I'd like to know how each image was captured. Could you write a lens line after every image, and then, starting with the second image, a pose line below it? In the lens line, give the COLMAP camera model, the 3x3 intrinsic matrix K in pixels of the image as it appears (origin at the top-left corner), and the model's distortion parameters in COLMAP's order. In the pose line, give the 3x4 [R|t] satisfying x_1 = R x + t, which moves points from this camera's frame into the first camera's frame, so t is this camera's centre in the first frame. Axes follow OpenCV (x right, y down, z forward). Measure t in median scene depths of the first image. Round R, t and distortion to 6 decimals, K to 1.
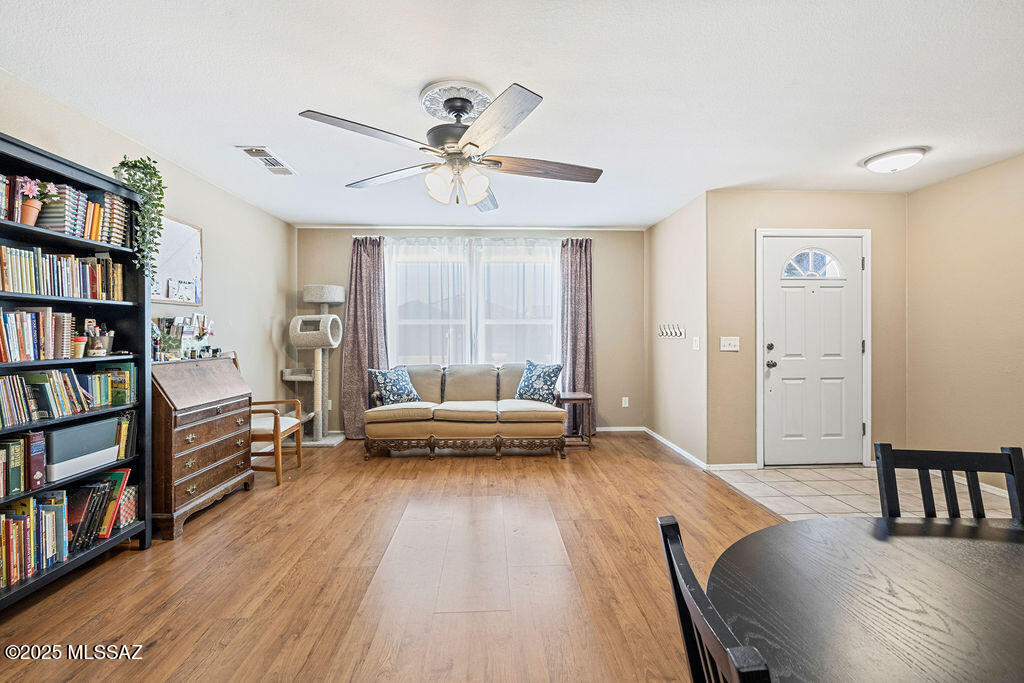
lens RADIAL K [[428.8, 0, 512.0], [0, 428.8, 341.5], [0, 0, 1]] dist [0.001535, 0.000138]
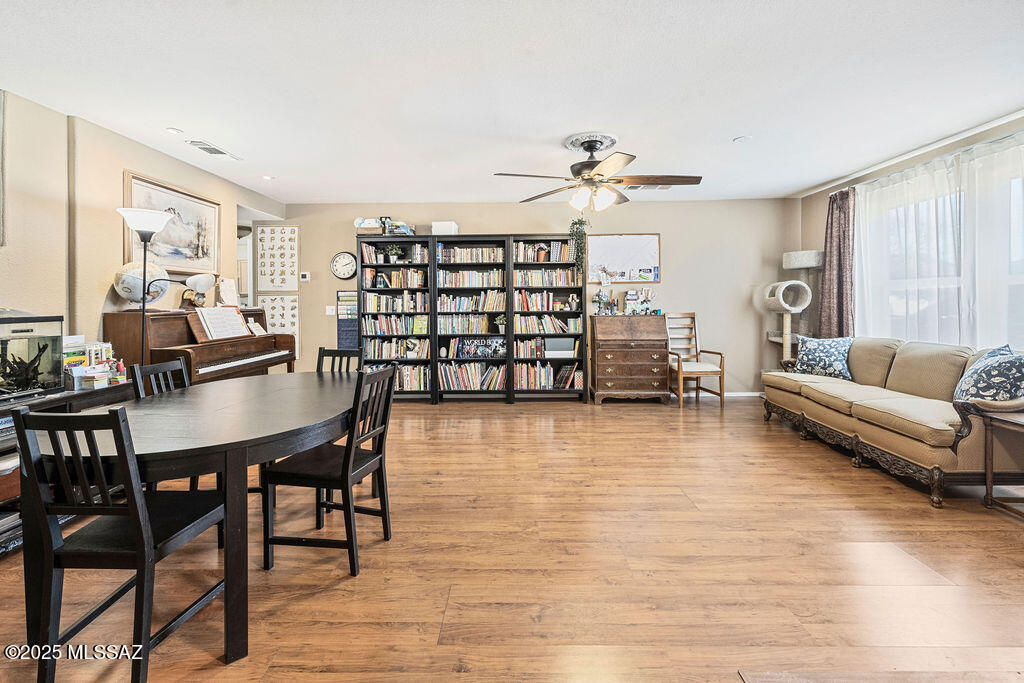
lens RADIAL K [[442.9, 0, 512.3], [0, 442.9, 305.9], [0, 0, 1]] dist [-0.000238, -0.000085]
pose [[-0.067358, 0.004400, -0.997719, 1.265572], [-0.012354, 0.999910, 0.005244, 0.000527], [0.997652, 0.012679, -0.067298, 0.754902]]
